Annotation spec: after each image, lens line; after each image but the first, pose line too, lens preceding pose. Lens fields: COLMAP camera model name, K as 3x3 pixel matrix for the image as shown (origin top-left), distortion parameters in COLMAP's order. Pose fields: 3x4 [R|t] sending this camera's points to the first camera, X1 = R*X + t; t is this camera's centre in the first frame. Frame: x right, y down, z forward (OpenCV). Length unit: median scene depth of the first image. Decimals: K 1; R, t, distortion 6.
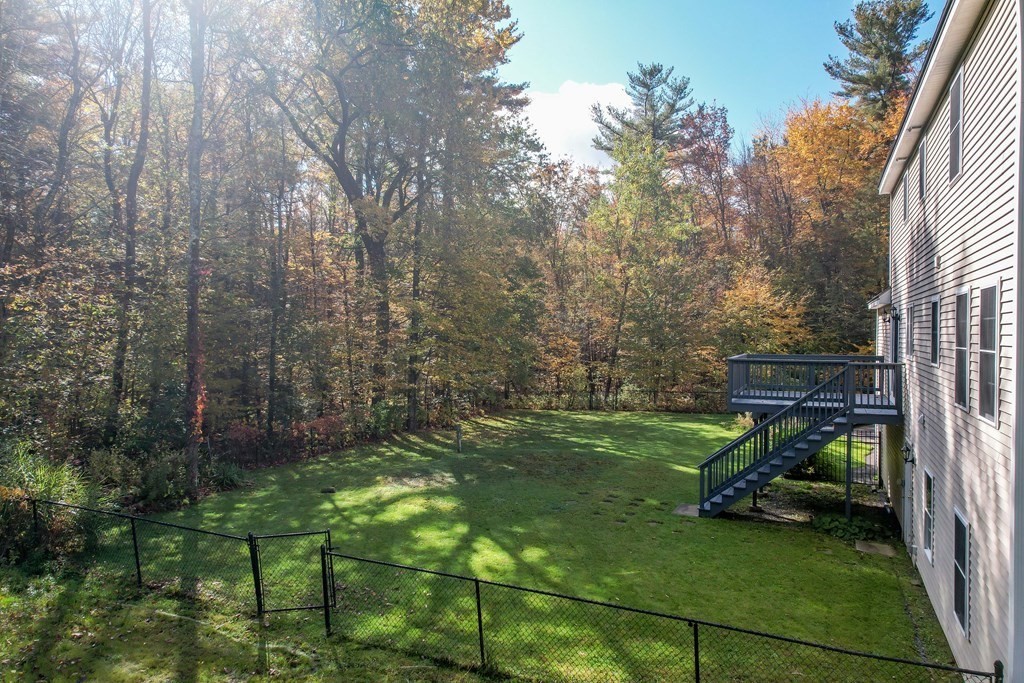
lens RADIAL K [[654.1, 0, 514.0], [0, 654.1, 347.5], [0, 0, 1]] dist [-0.082942, 0.068604]
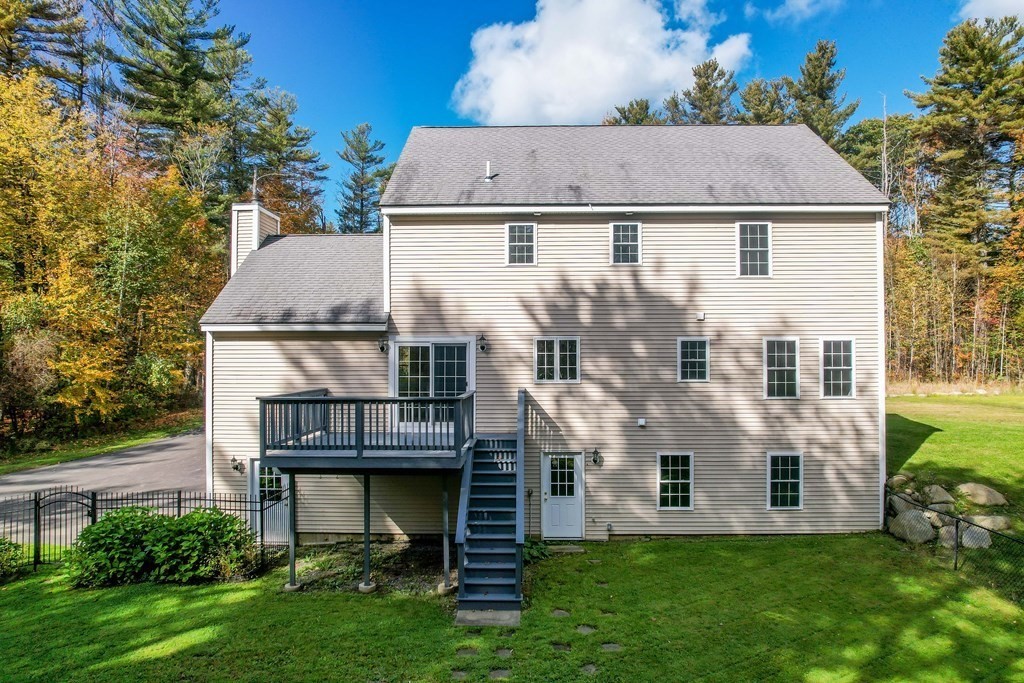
lens RADIAL K [[654.1, 0, 514.0], [0, 654.1, 347.5], [0, 0, 1]] dist [-0.082942, 0.068604]
pose [[-0.424703, 0.014019, 0.905224, -0.603152], [0.010494, 0.999889, -0.010562, -0.044150], [-0.905272, 0.005013, -0.424803, 2.132447]]
